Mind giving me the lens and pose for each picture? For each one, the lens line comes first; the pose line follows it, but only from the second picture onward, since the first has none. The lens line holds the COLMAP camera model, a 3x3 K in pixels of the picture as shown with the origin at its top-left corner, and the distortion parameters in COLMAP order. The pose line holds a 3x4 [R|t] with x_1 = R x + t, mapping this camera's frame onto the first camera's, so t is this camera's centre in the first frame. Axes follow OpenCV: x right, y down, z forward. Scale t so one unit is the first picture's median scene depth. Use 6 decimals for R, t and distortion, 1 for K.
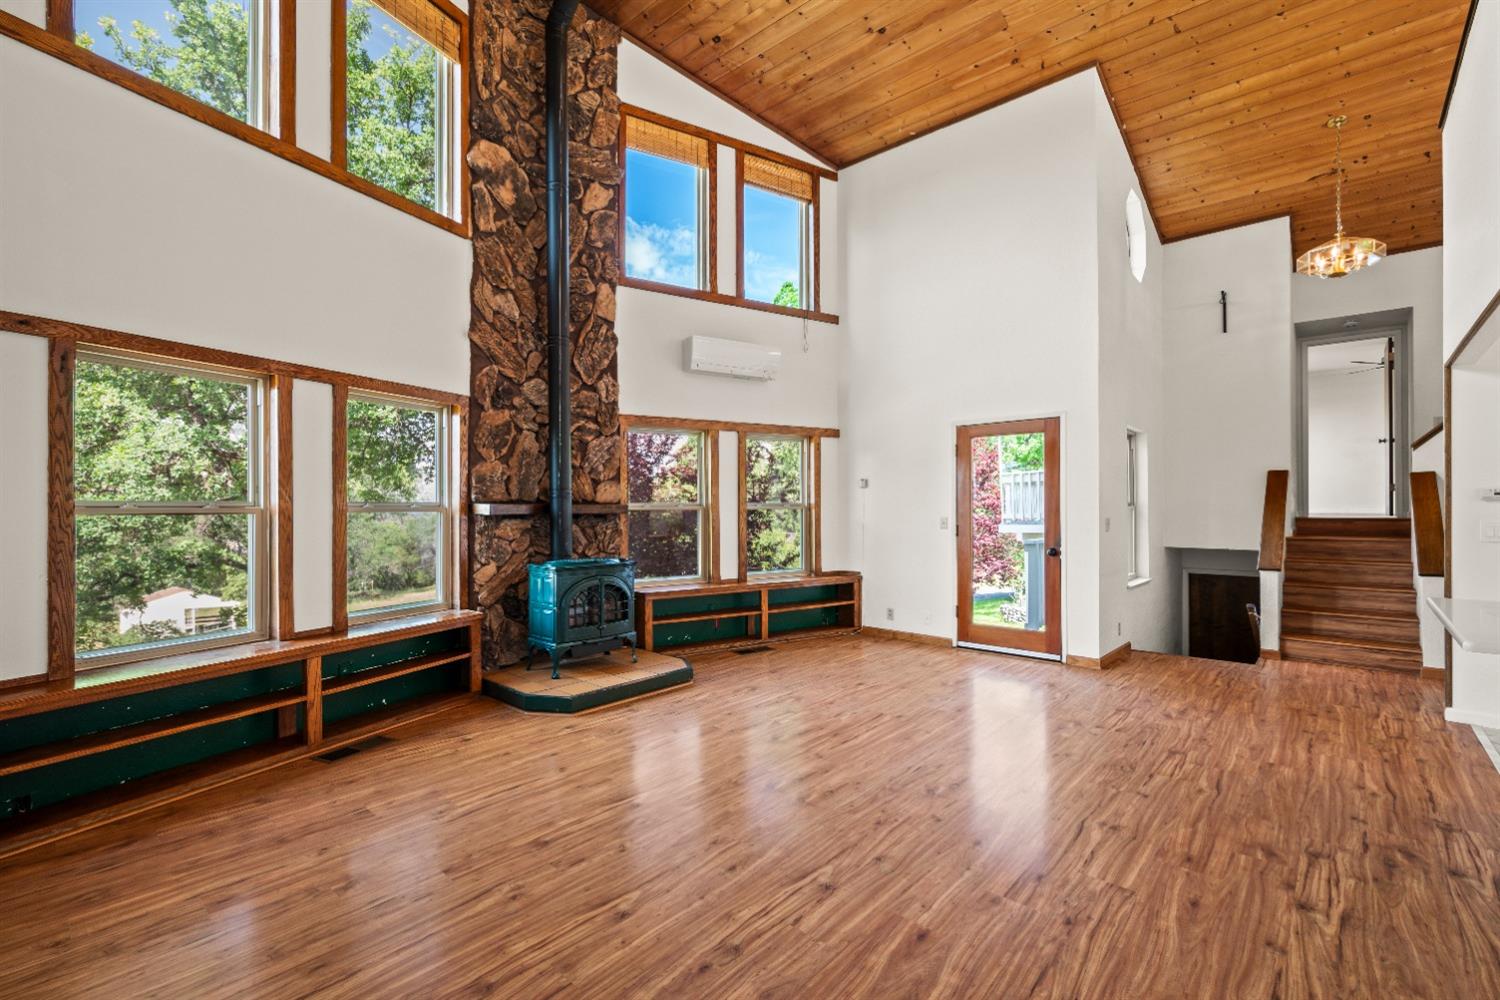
lens RADIAL K [[656.3, 0, 765.8], [0, 656.3, 504.9], [0, 0, 1]] dist [0.001407, -0.000337]
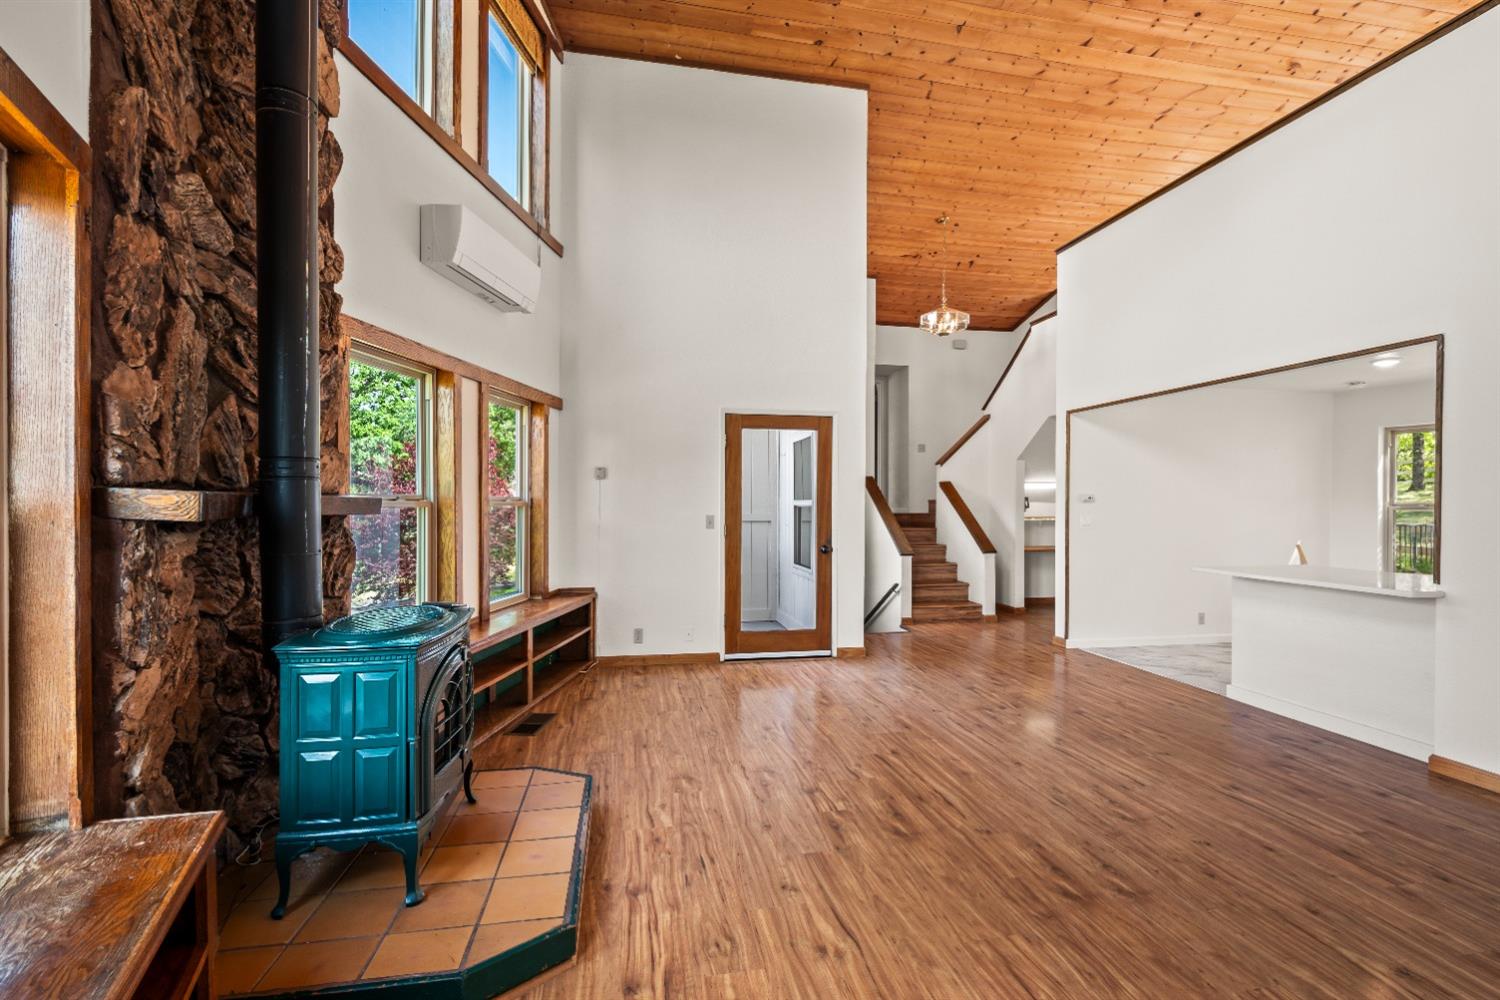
lens RADIAL K [[656.3, 0, 765.8], [0, 656.3, 504.9], [0, 0, 1]] dist [0.001407, -0.000337]
pose [[0.616120, 0.003956, 0.787642, -0.492972], [-0.008319, 0.999964, 0.001485, 0.003246], [-0.787608, -0.007467, 0.616131, 0.533461]]
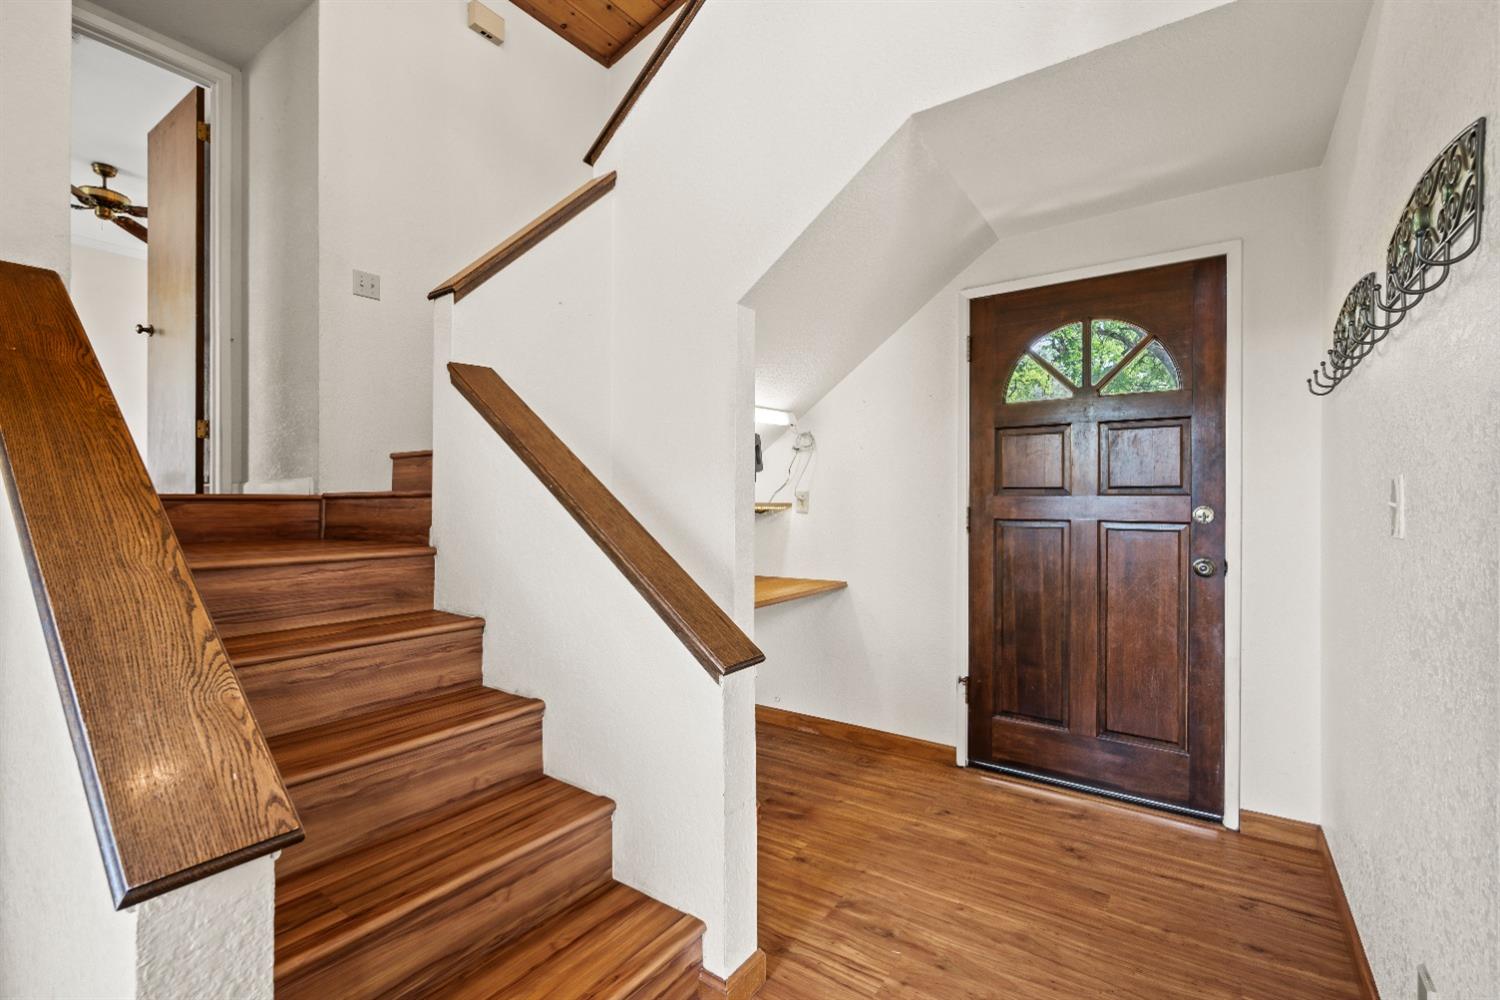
lens RADIAL K [[656.3, 0, 765.8], [0, 656.3, 504.9], [0, 0, 1]] dist [0.001407, -0.000337]
pose [[-0.114356, -0.007147, 0.993414, 0.342820], [-0.010505, 0.999927, 0.005985, 0.022666], [-0.993384, -0.009751, -0.114422, 0.917295]]
